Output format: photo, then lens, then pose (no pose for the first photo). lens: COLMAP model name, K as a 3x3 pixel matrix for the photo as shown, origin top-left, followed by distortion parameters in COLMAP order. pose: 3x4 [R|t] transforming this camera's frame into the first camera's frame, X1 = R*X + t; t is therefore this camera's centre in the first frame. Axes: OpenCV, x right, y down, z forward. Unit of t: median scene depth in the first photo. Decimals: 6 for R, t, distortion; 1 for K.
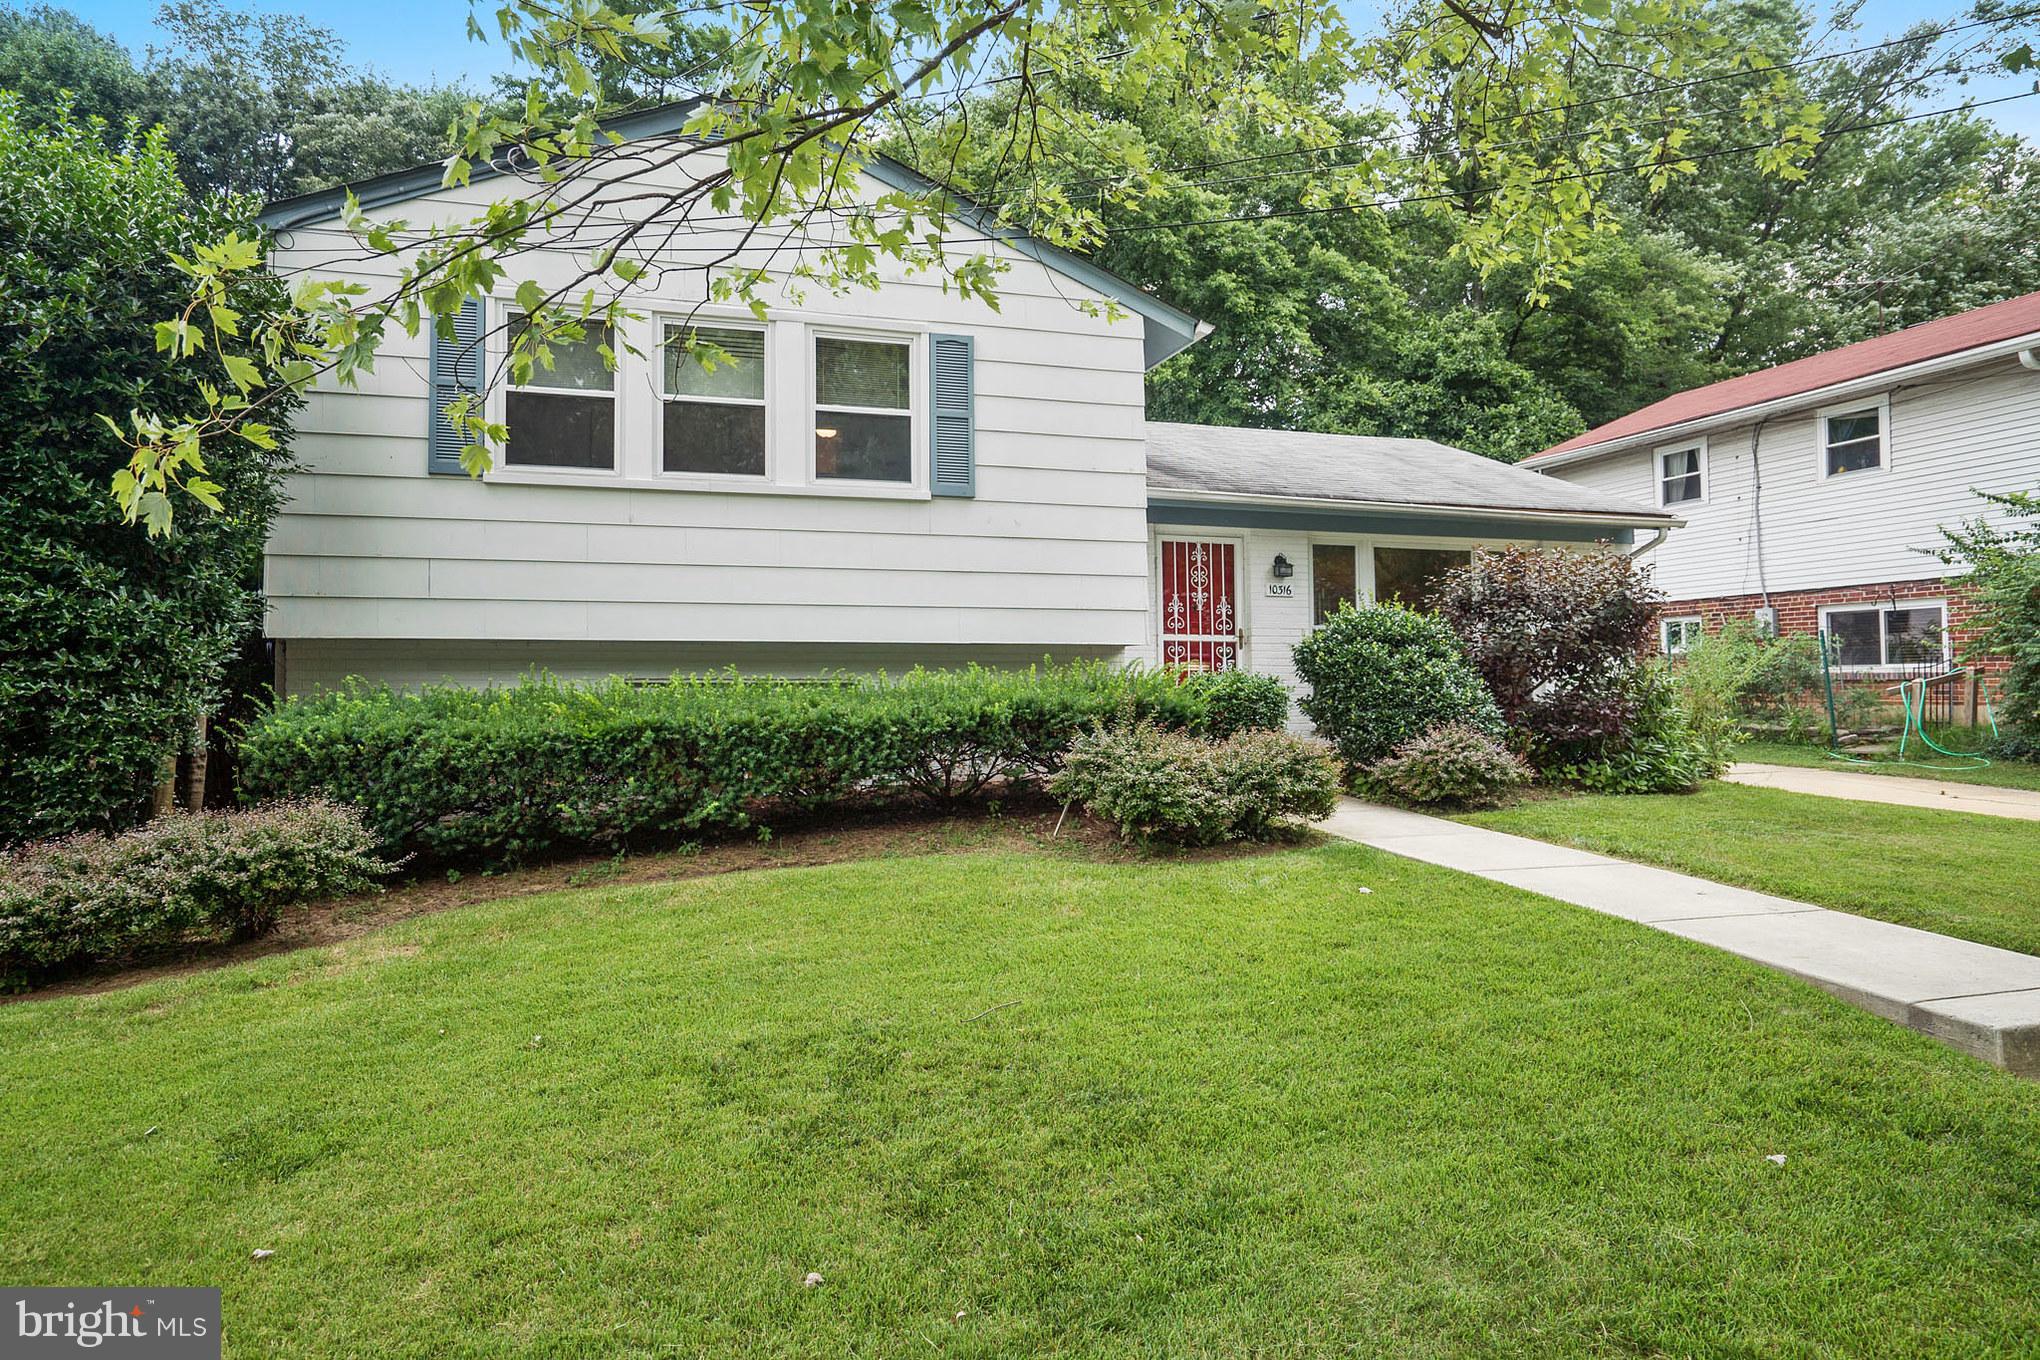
lens RADIAL K [[1077.5, 0, 1018.4], [0, 1077.5, 621.4], [0, 0, 1]] dist [0.001905, 0.000707]
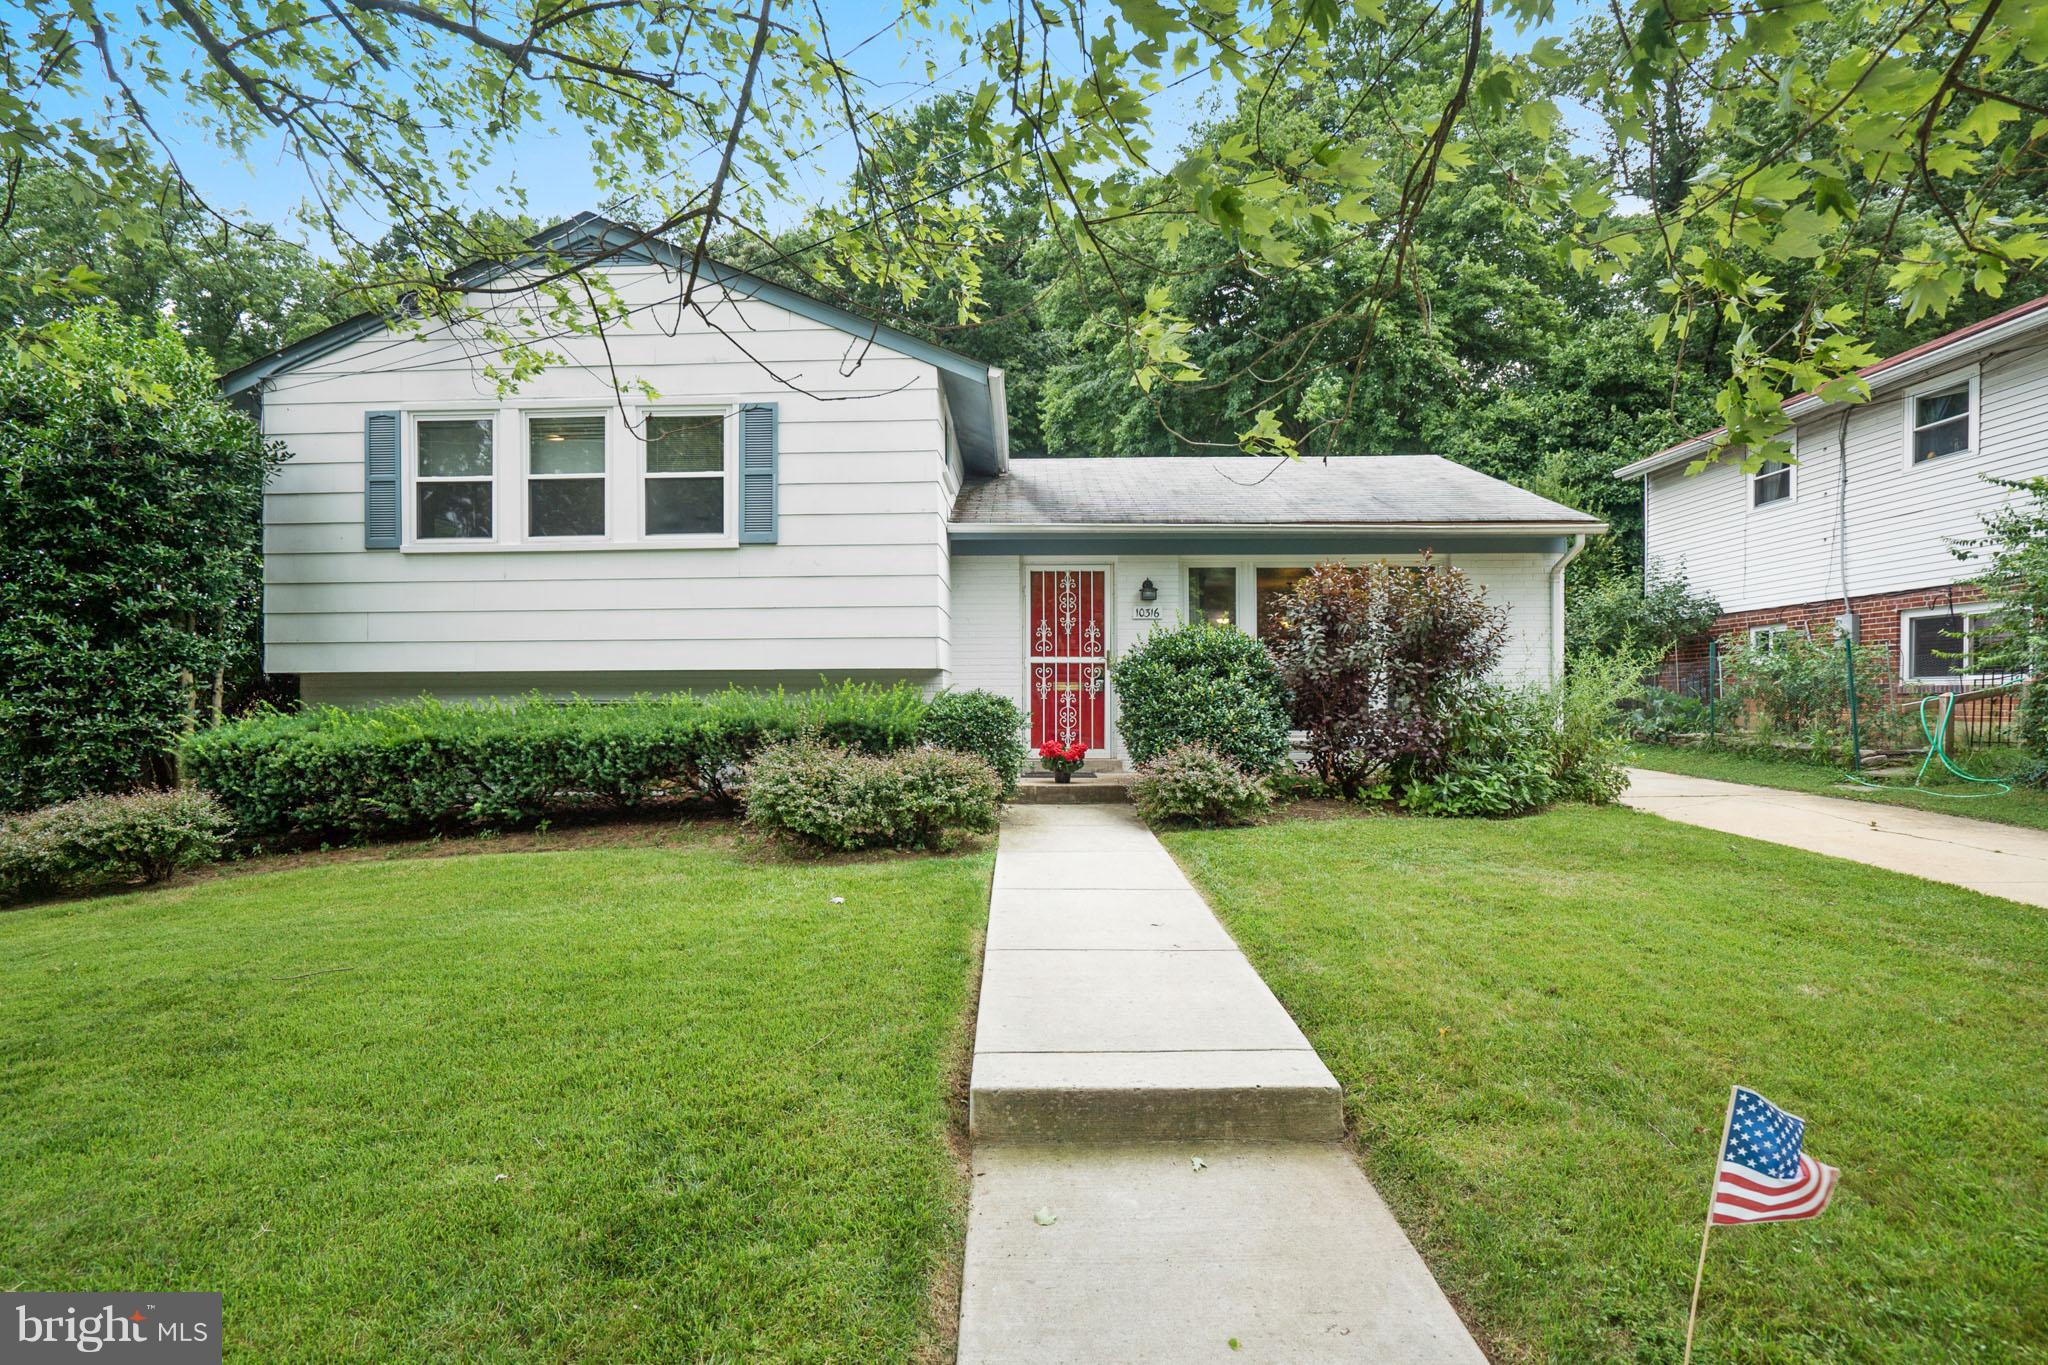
lens RADIAL K [[934.8, 0, 1024.0], [0, 934.8, 682.5], [0, 0, 1]] dist [-0.018428, 0.000566]
pose [[0.956965, -0.007610, -0.290102, 0.497501], [0.020113, 0.998992, 0.040141, -0.000471], [0.289504, -0.044248, 0.956153, 0.111782]]
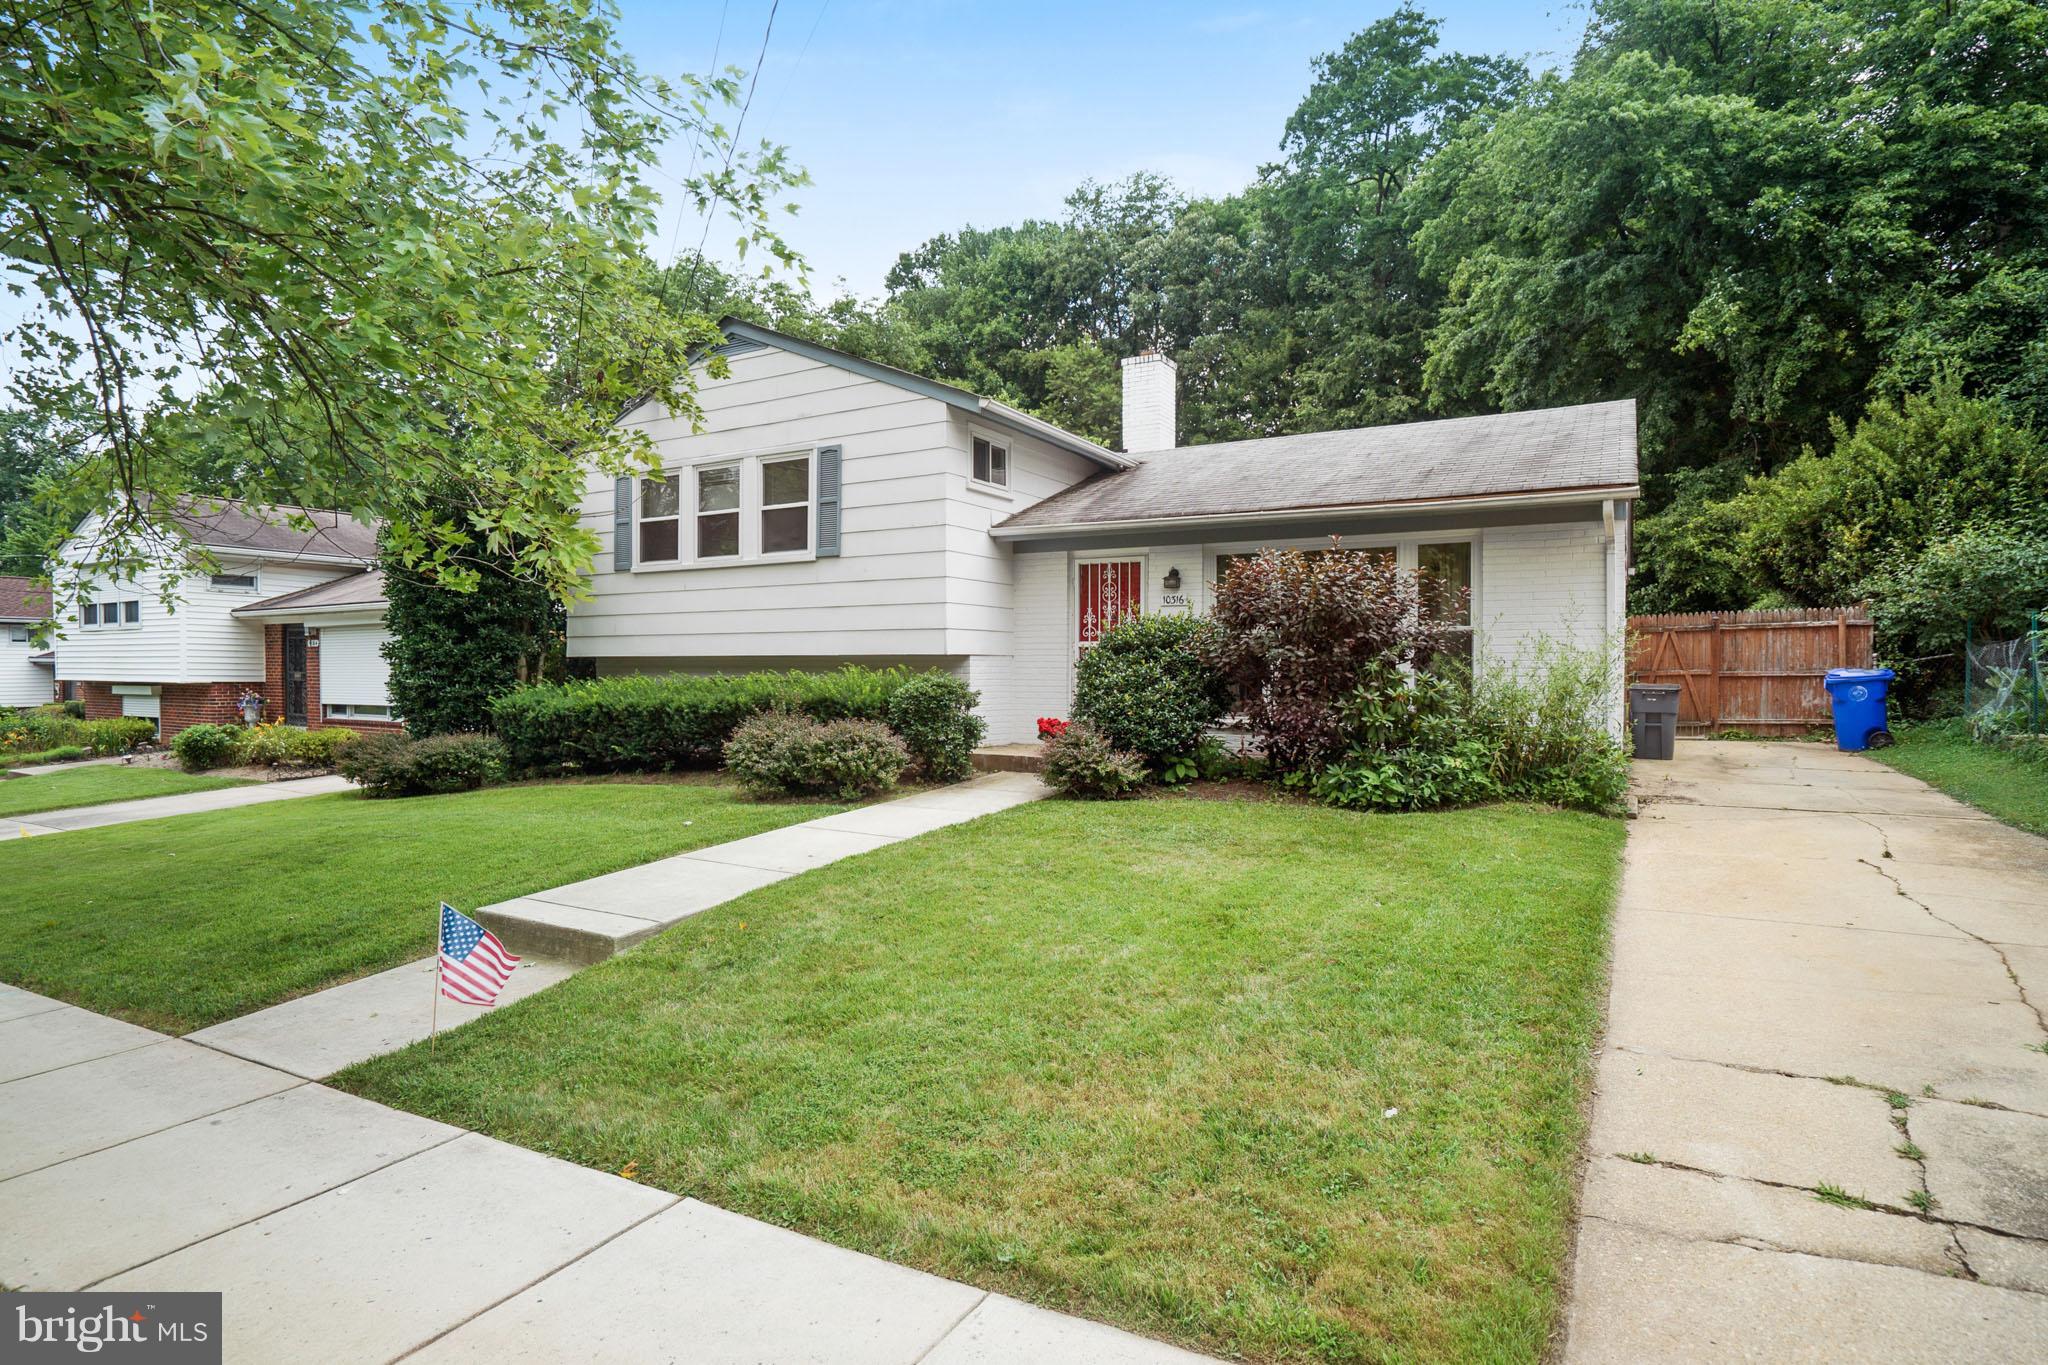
lens RADIAL K [[983.6, 0, 1071.0], [0, 983.6, 631.5], [0, 0, 1]] dist [-0.003698, -0.000236]
pose [[0.733512, -0.022239, -0.679313, 1.086580], [0.036650, 0.999305, 0.006859, -0.009313], [0.678688, -0.029927, 0.733817, 0.227587]]
